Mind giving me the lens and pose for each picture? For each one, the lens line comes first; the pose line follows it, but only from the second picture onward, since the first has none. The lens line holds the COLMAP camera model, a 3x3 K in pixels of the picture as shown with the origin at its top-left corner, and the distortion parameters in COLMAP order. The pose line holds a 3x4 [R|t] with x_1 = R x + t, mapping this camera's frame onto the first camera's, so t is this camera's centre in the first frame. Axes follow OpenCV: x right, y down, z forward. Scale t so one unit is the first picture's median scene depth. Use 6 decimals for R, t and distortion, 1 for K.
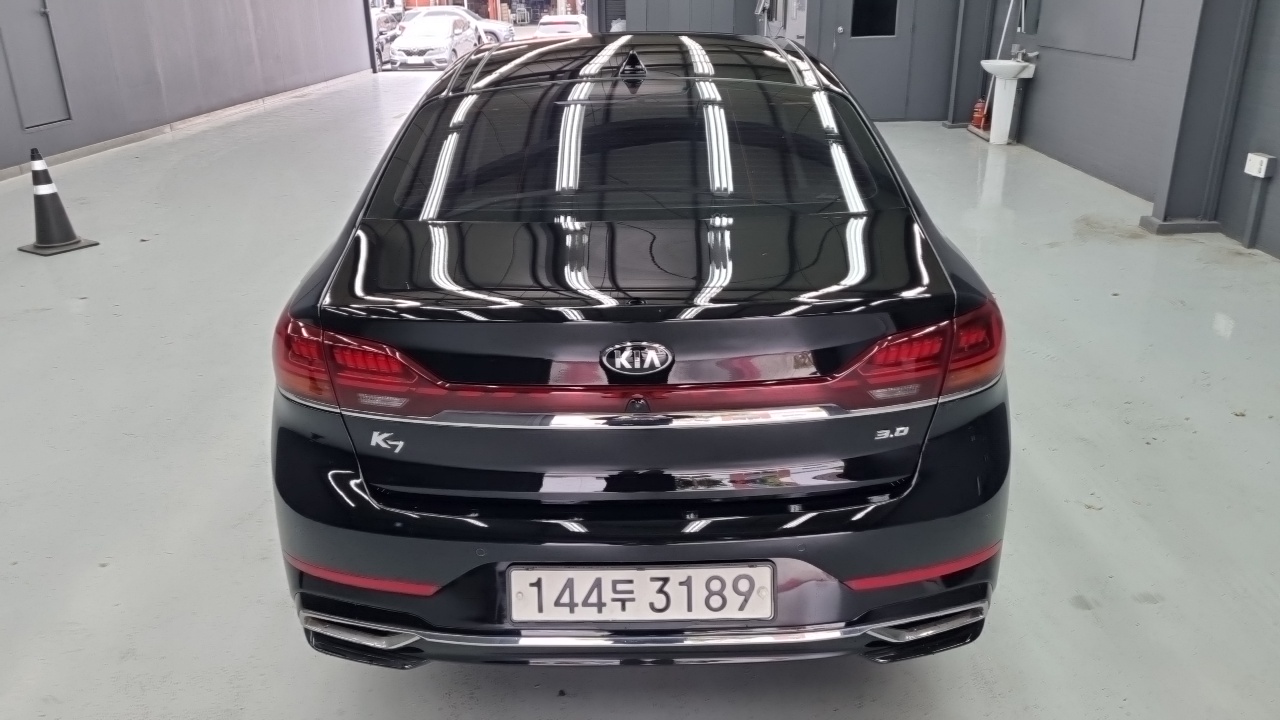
lens RADIAL K [[972.9, 0, 640.0], [0, 972.9, 360.0], [0, 0, 1]] dist [0.014477, 0.001332]
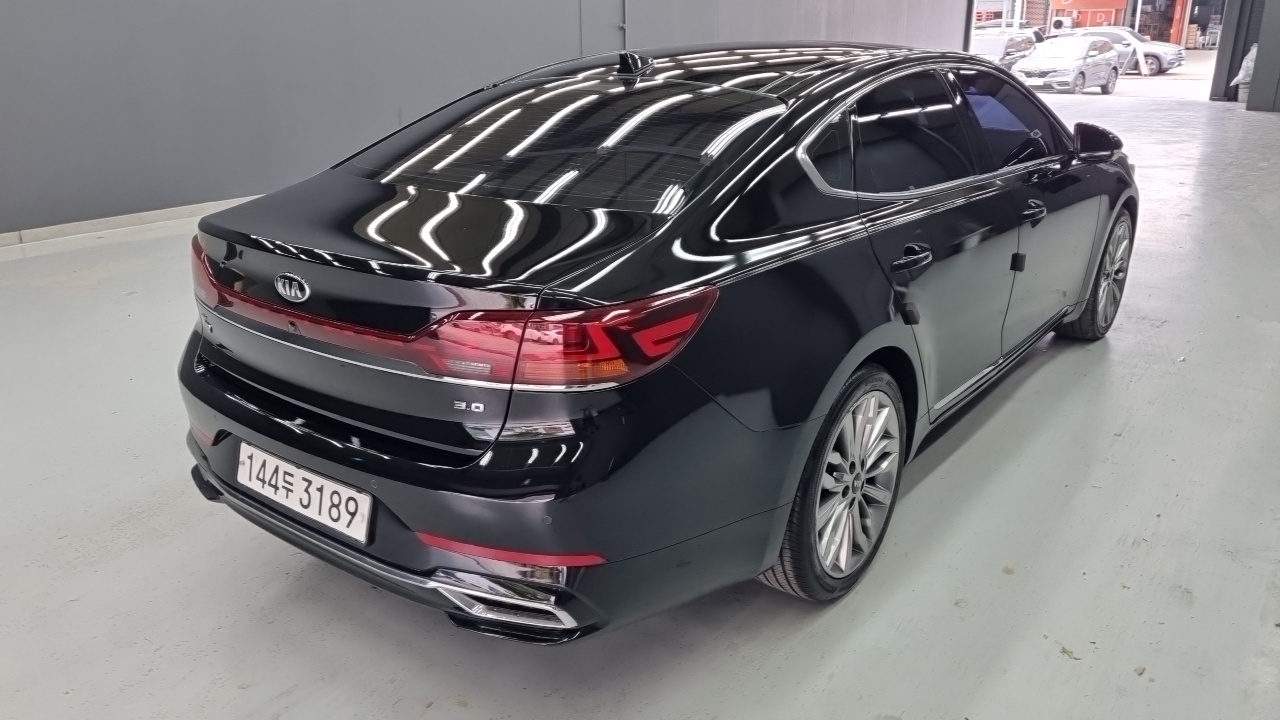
lens RADIAL K [[972.9, 0, 640.0], [0, 972.9, 360.0], [0, 0, 1]] dist [0.014477, 0.001332]
pose [[0.792118, 0.206230, -0.574472, 0.988416], [-0.217467, 0.974782, 0.050081, -0.064975], [0.570314, 0.085258, 0.816990, 0.247835]]
